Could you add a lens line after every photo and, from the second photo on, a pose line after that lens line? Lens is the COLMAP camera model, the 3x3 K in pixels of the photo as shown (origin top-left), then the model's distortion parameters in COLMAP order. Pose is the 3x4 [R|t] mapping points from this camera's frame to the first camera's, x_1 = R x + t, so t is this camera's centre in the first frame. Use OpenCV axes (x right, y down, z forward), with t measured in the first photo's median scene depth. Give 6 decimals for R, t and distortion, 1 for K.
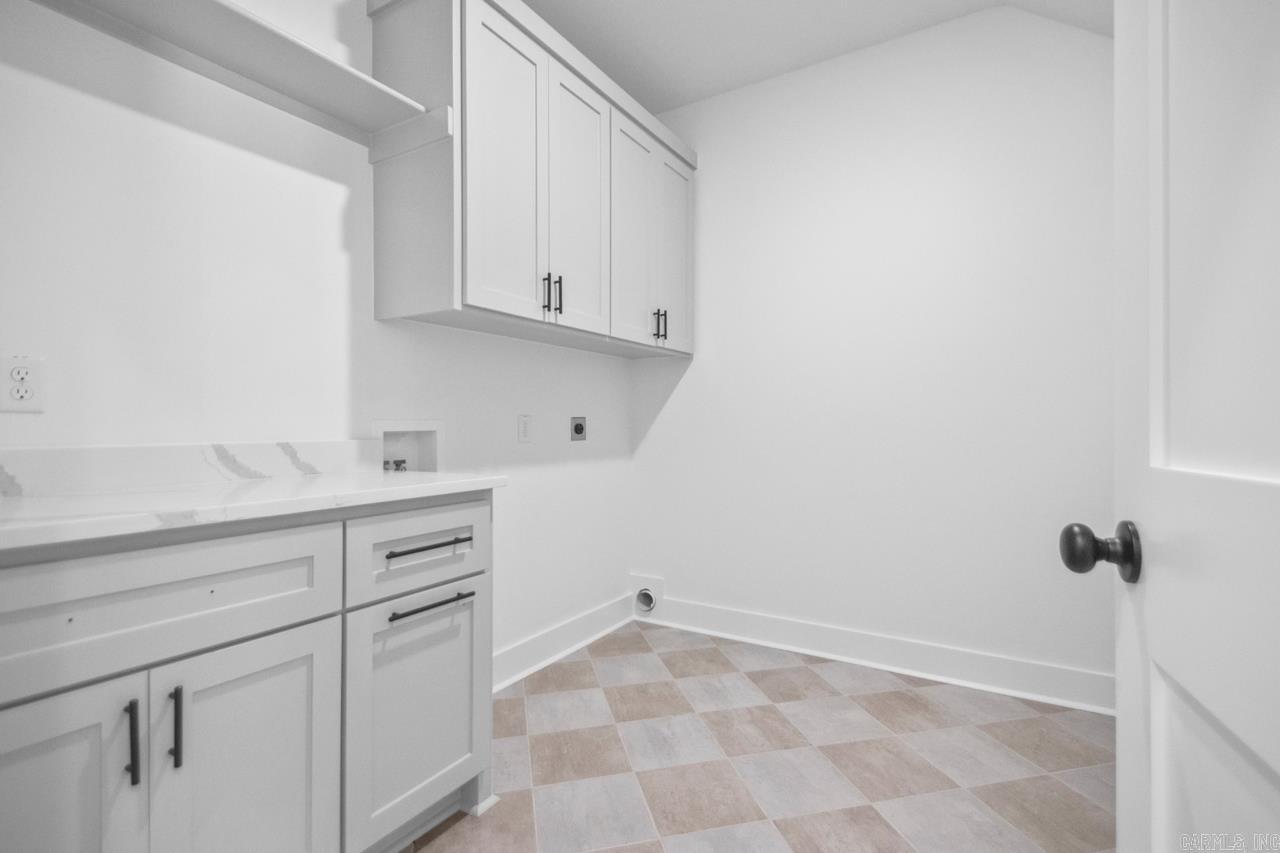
lens RADIAL K [[589.8, 0, 647.0], [0, 589.8, 421.3], [0, 0, 1]] dist [0.003860, -0.018625]
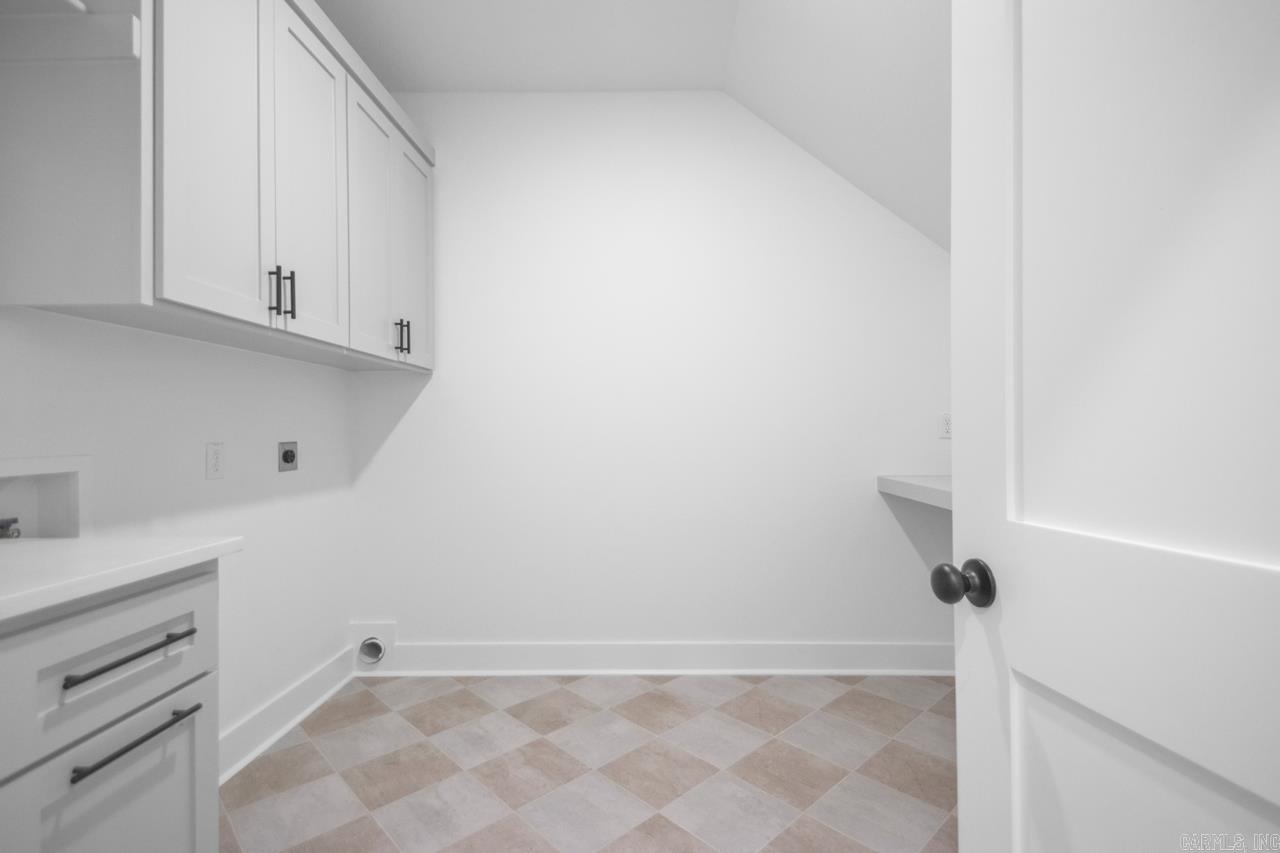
lens RADIAL K [[584.4, 0, 658.1], [0, 584.4, 426.2], [0, 0, 1]] dist [0.019233, -0.018460]
pose [[0.854444, 0.000823, 0.519543, -0.133618], [0.000691, 0.999996, -0.002721, -0.034571], [-0.519544, 0.002684, 0.854440, 0.069557]]
